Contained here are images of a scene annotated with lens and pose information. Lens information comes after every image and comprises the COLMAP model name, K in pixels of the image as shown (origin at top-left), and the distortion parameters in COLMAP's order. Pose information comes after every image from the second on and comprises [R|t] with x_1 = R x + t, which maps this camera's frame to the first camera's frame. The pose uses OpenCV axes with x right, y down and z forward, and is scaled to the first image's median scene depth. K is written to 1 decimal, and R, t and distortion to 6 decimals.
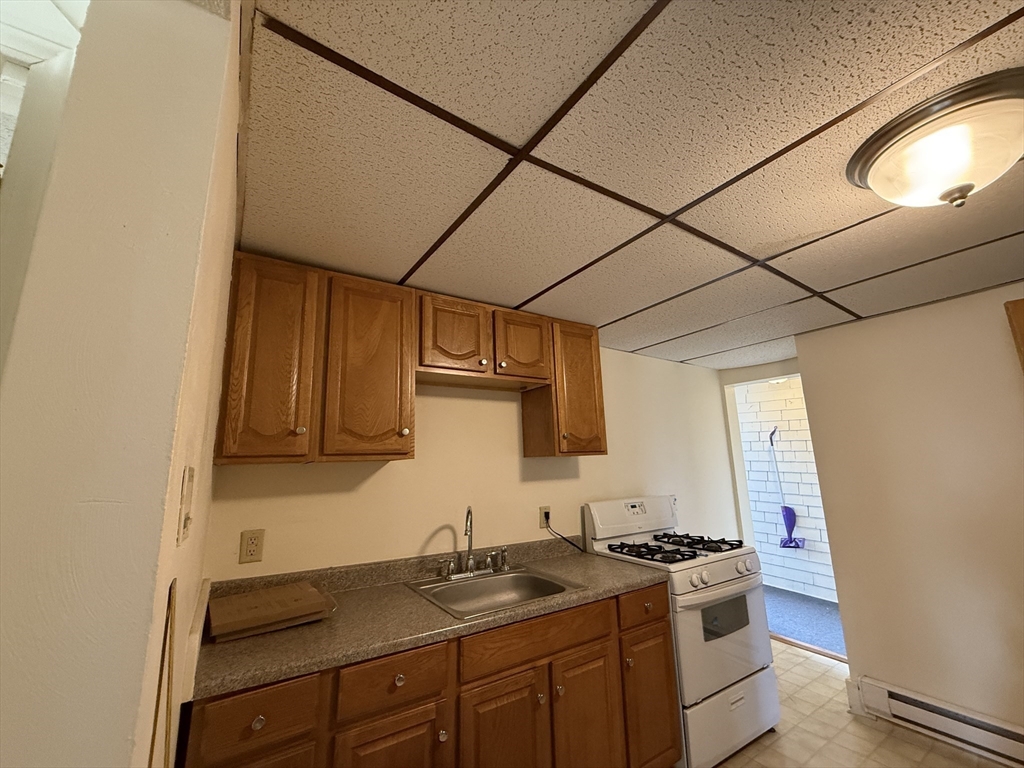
lens RADIAL K [[410.9, 0, 508.9], [0, 410.9, 384.6], [0, 0, 1]] dist [0.001586, -0.000346]
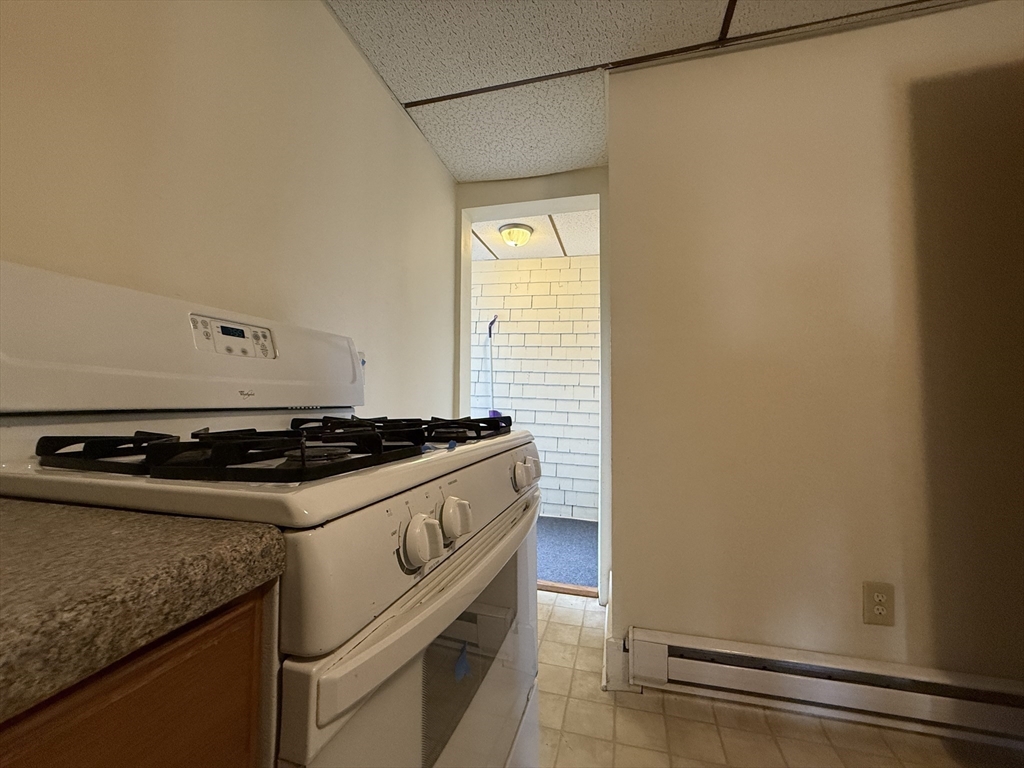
lens RADIAL K [[410.9, 0, 508.4], [0, 410.9, 382.7], [0, 0, 1]] dist [0.001586, -0.000346]
pose [[0.755402, 0.055035, 0.652947, 0.373579], [-0.142899, 0.986319, 0.082187, 0.401754], [-0.639491, -0.155389, 0.752931, 0.893990]]
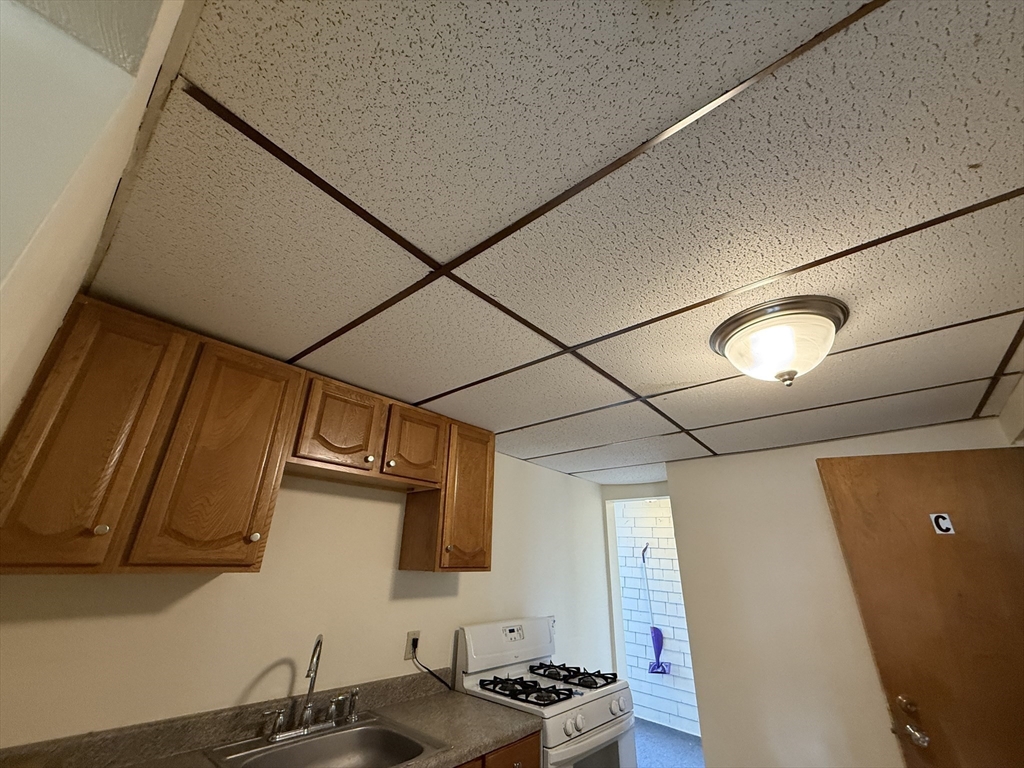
lens RADIAL K [[410.9, 0, 510.8], [0, 410.9, 382.4], [0, 0, 1]] dist [0.001586, -0.000346]
pose [[0.959725, 0.154999, 0.234314, -0.001858], [-0.098946, 0.967079, -0.234451, -0.037589], [-0.262939, 0.201824, 0.943467, 0.025966]]
